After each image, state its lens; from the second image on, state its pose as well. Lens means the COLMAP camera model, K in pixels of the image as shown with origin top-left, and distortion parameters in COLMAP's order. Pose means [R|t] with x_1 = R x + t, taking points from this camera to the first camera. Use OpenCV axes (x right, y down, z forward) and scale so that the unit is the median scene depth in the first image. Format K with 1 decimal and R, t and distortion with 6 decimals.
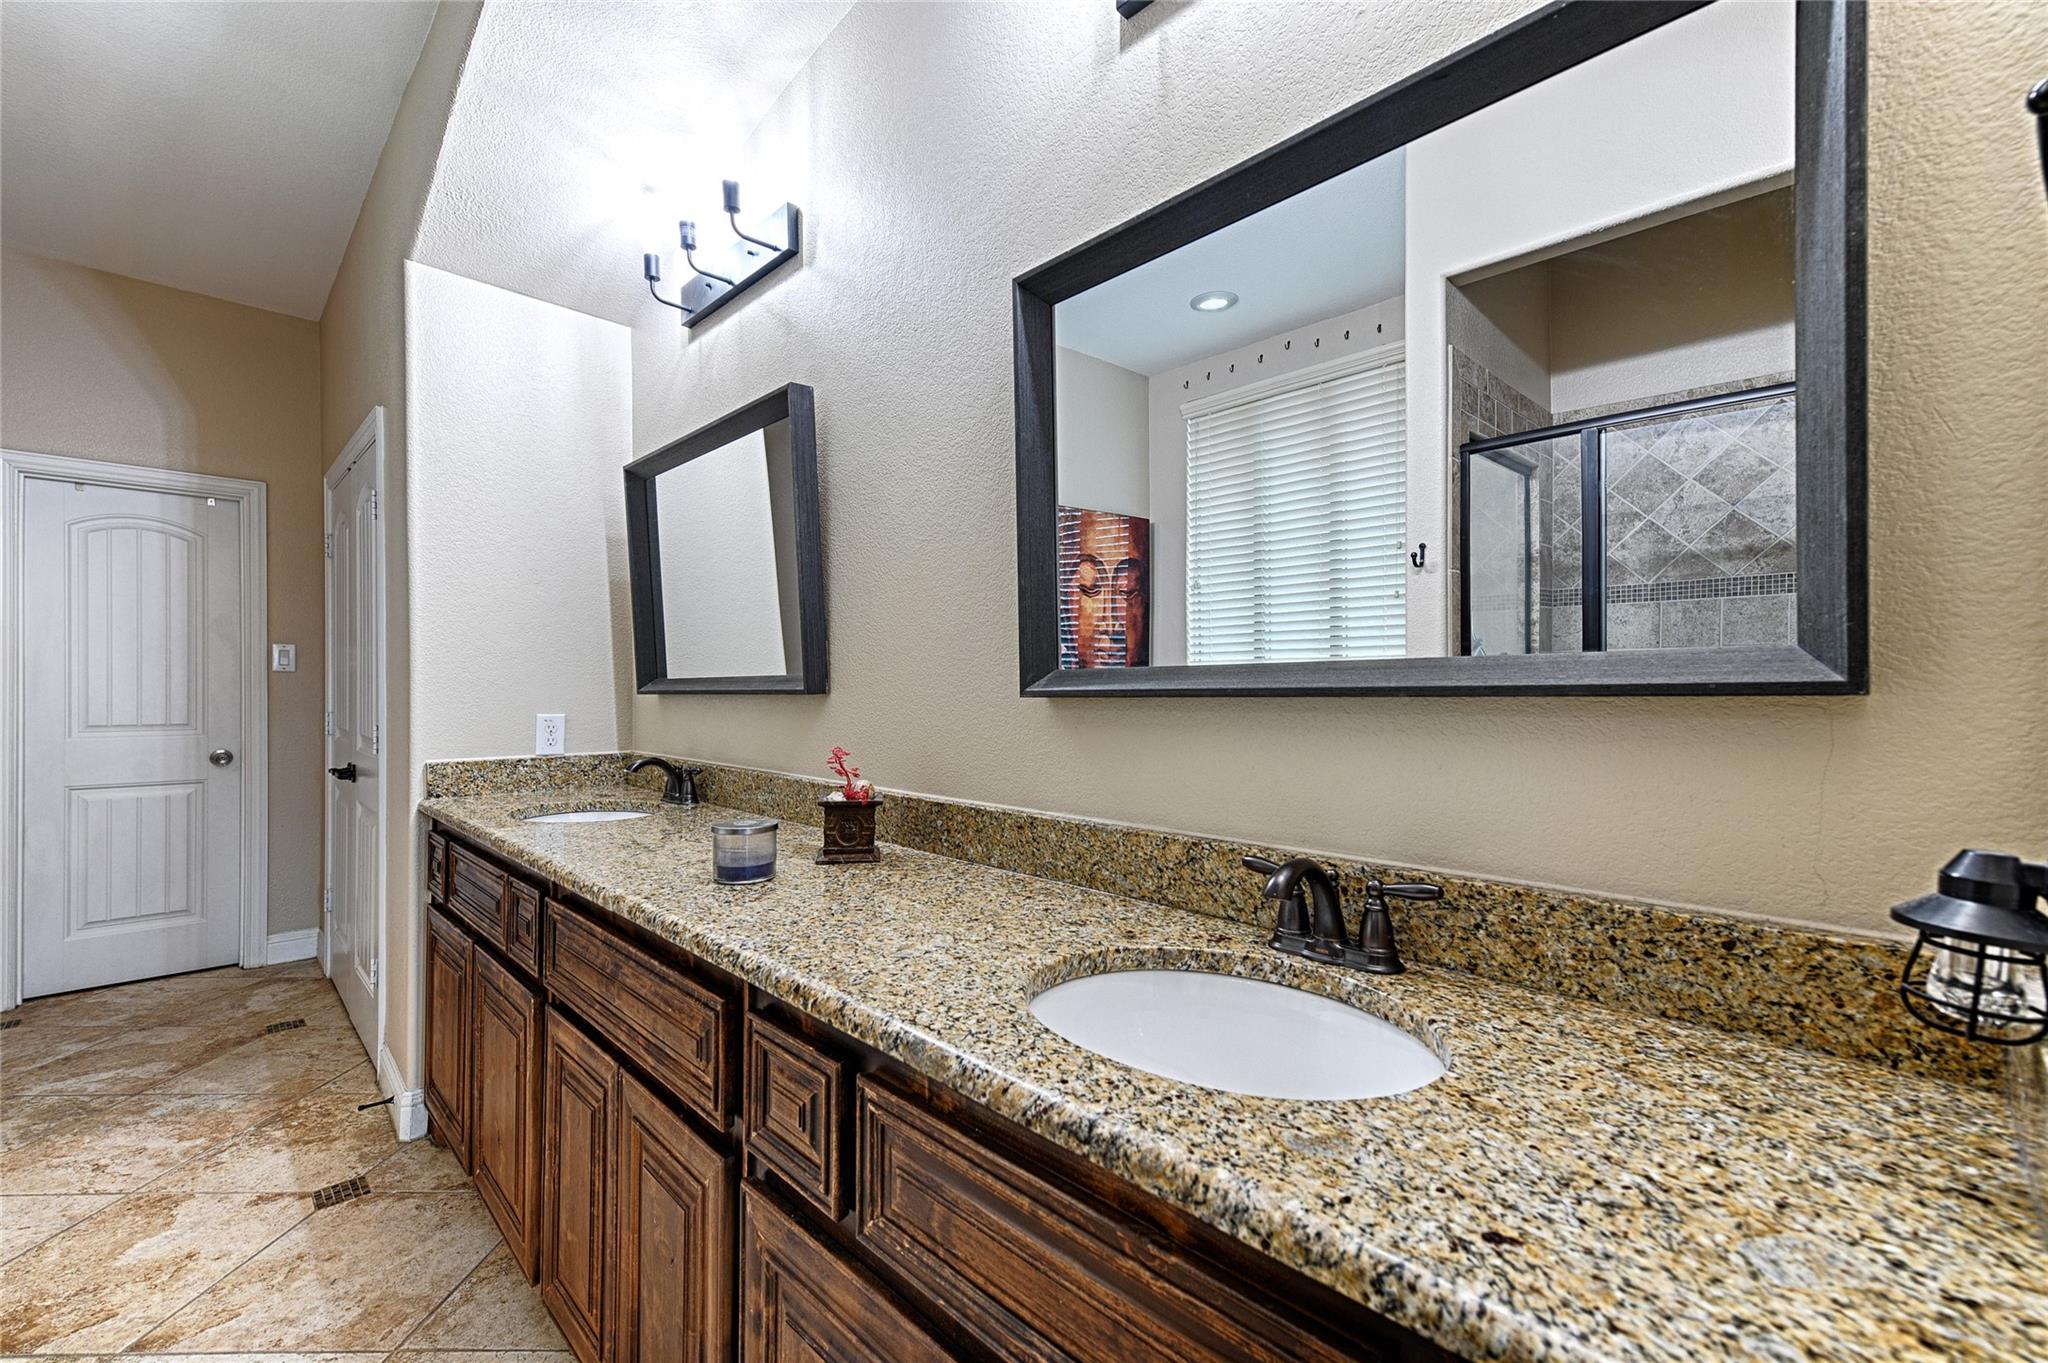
lens RADIAL K [[882.6, 0, 1015.7], [0, 882.6, 667.1], [0, 0, 1]] dist [0.010007, -0.000282]
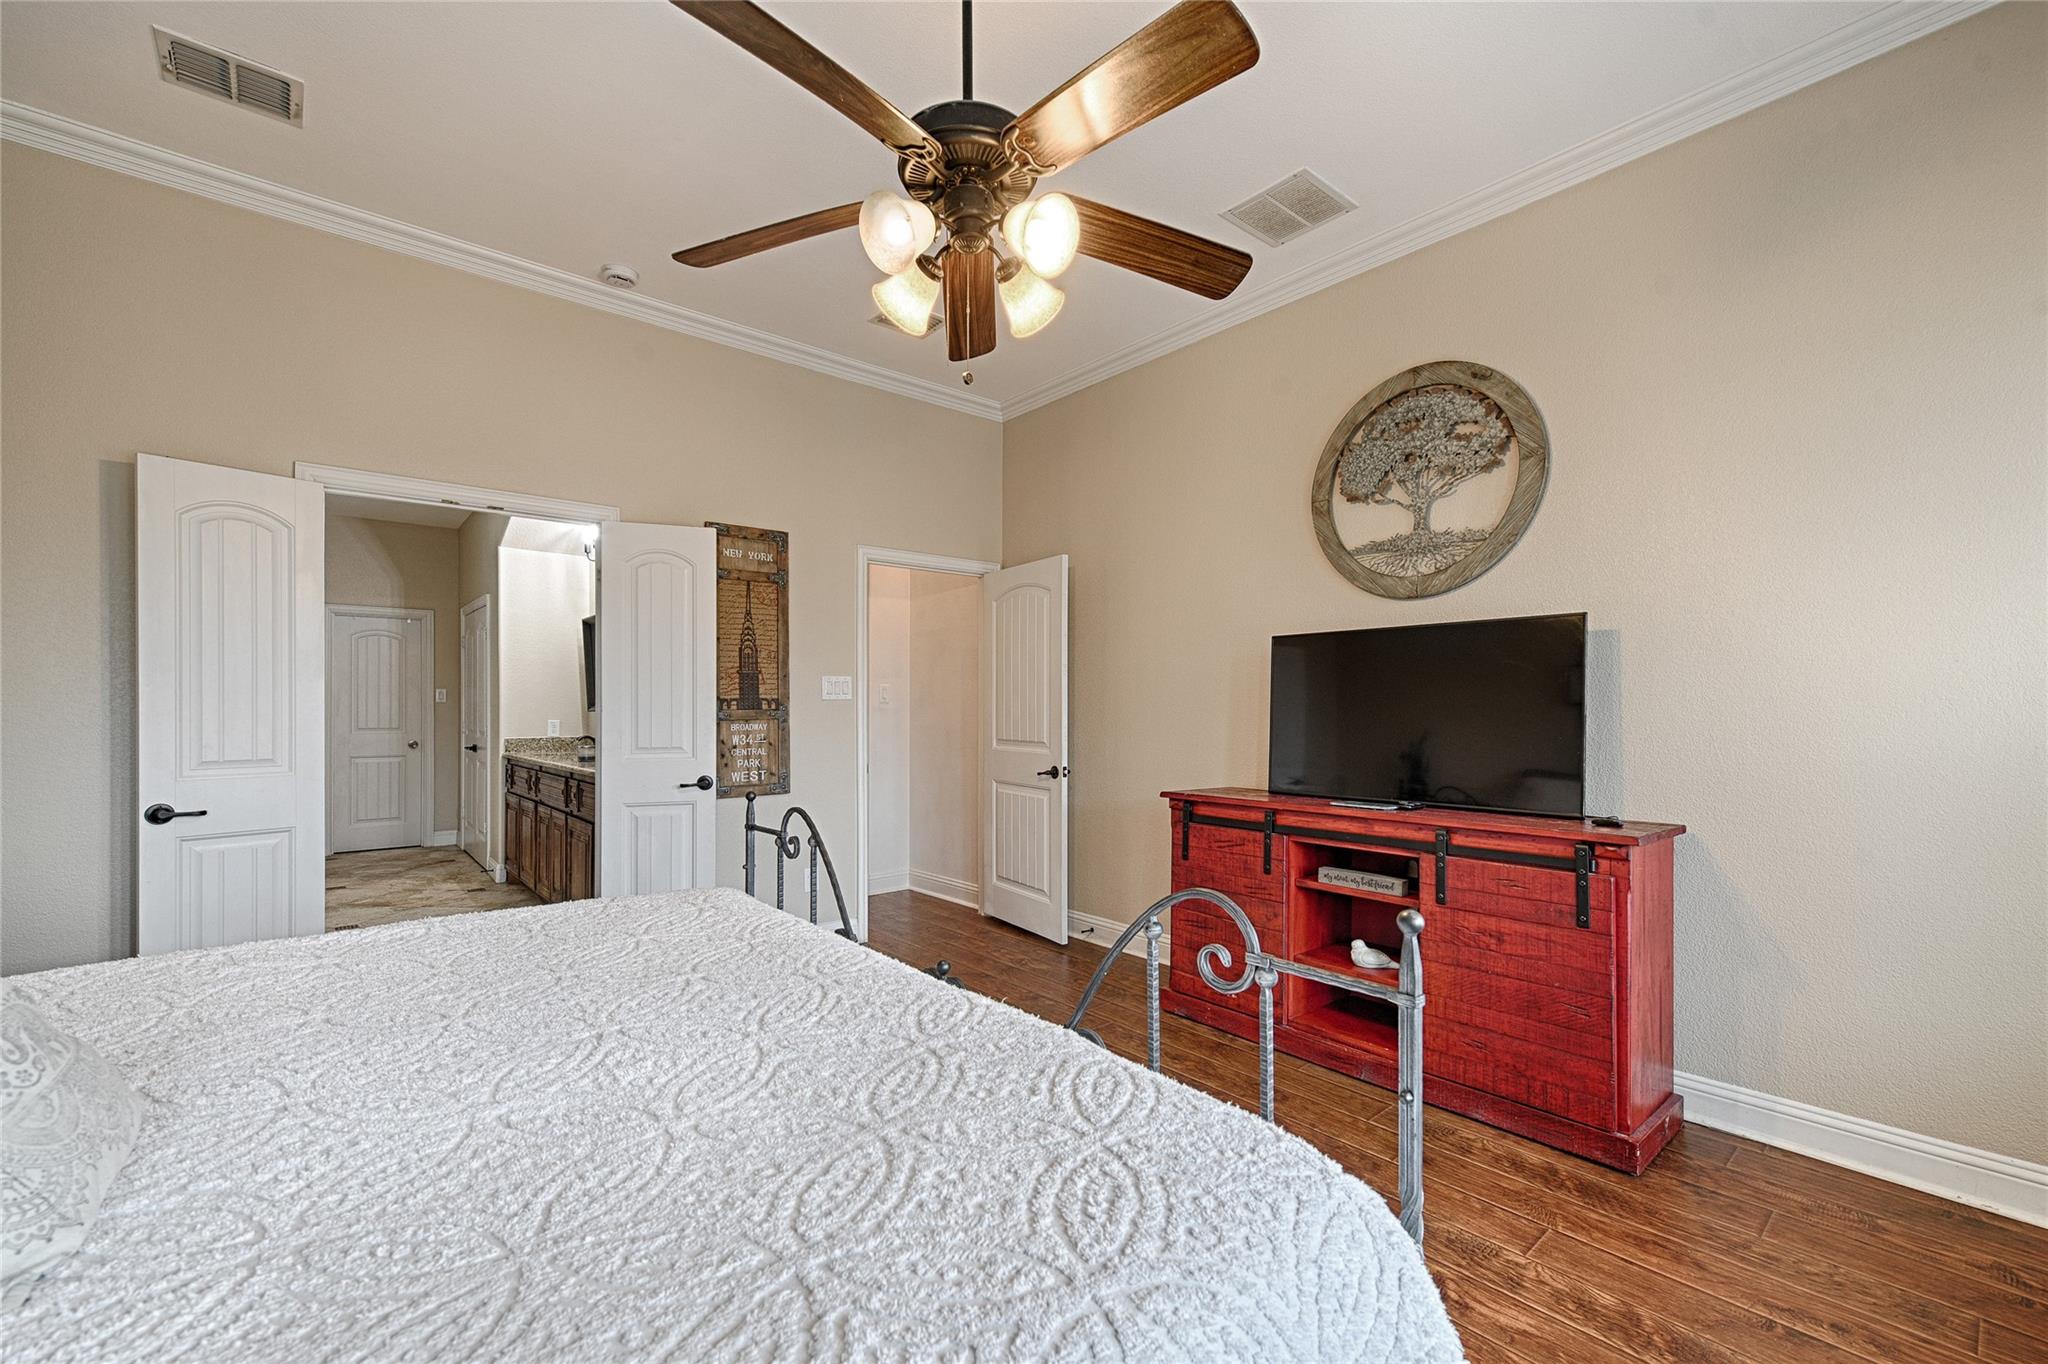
lens RADIAL K [[858.8, 0, 1015.3], [0, 858.8, 687.1], [0, 0, 1]] dist [0.014128, -0.001388]
pose [[0.997097, -0.005468, -0.075947, 0.692210], [0.005195, 0.999979, -0.003799, -0.015554], [0.075967, 0.003394, 0.997105, -0.950915]]
